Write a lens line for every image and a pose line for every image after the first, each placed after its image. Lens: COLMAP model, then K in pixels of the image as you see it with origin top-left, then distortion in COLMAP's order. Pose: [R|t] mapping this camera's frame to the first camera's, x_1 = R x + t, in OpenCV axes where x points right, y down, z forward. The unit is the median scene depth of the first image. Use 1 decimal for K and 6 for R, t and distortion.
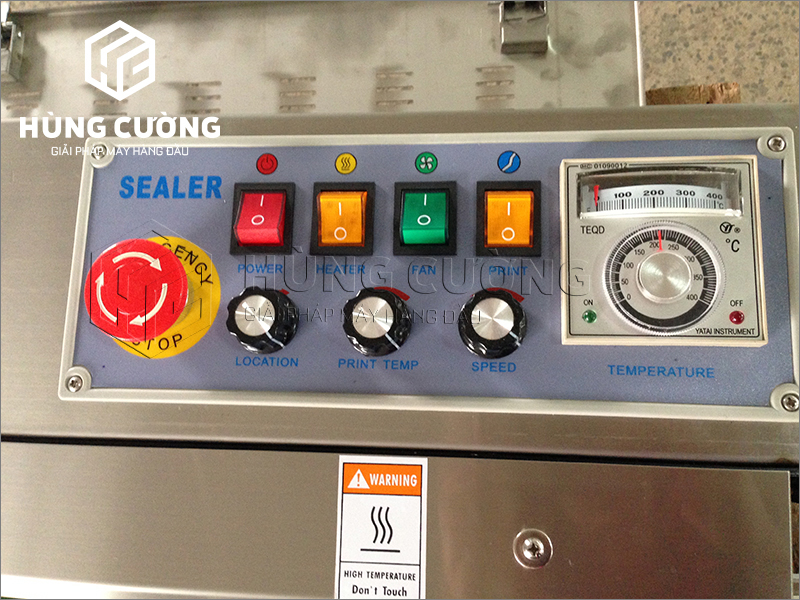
lens RADIAL K [[763.0, 0, 400.0], [0, 763.0, 300.0], [0, 0, 1]] dist [0.040812, -0.010057]
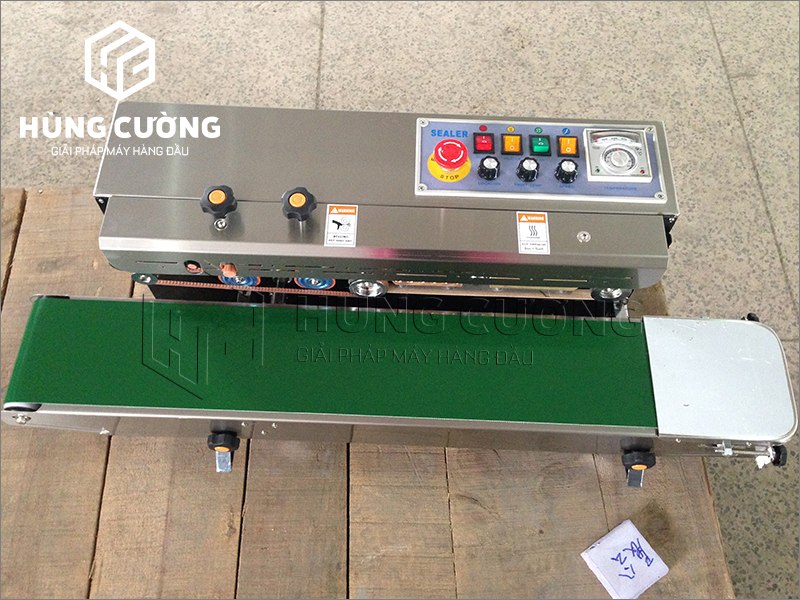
lens RADIAL K [[763.0, 0, 400.0], [0, 763.0, 300.0], [0, 0, 1]] dist [0.040812, -0.010057]
pose [[0.991324, 0.059288, 0.117310, -0.843021], [-0.021073, 0.952637, -0.303380, 1.419790], [-0.129740, 0.298276, 0.945621, -1.606971]]
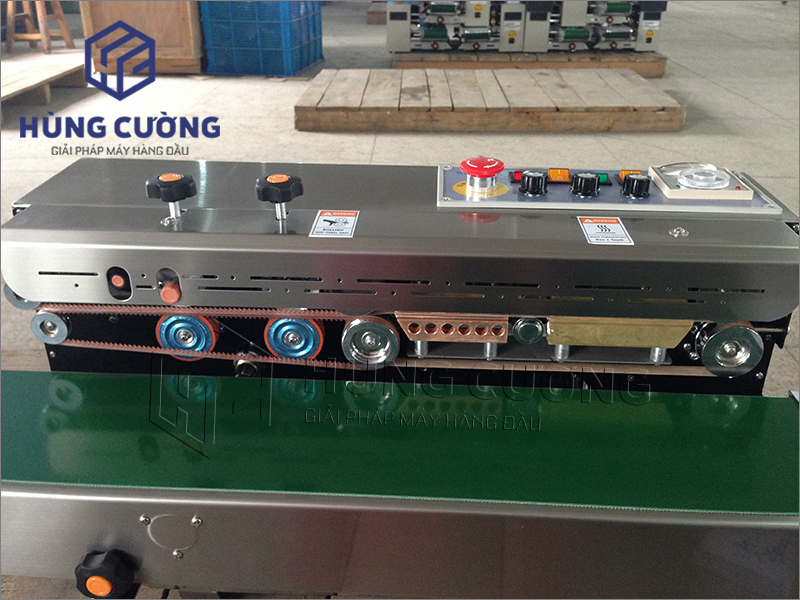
lens RADIAL K [[763.0, 0, 400.0], [0, 763.0, 300.0], [0, 0, 1]] dist [0.040812, -0.010057]
pose [[0.992430, 0.113325, 0.047320, -0.641506], [-0.032026, 0.610808, -0.791130, 2.044123], [-0.118558, 0.783627, 0.609814, -0.062489]]
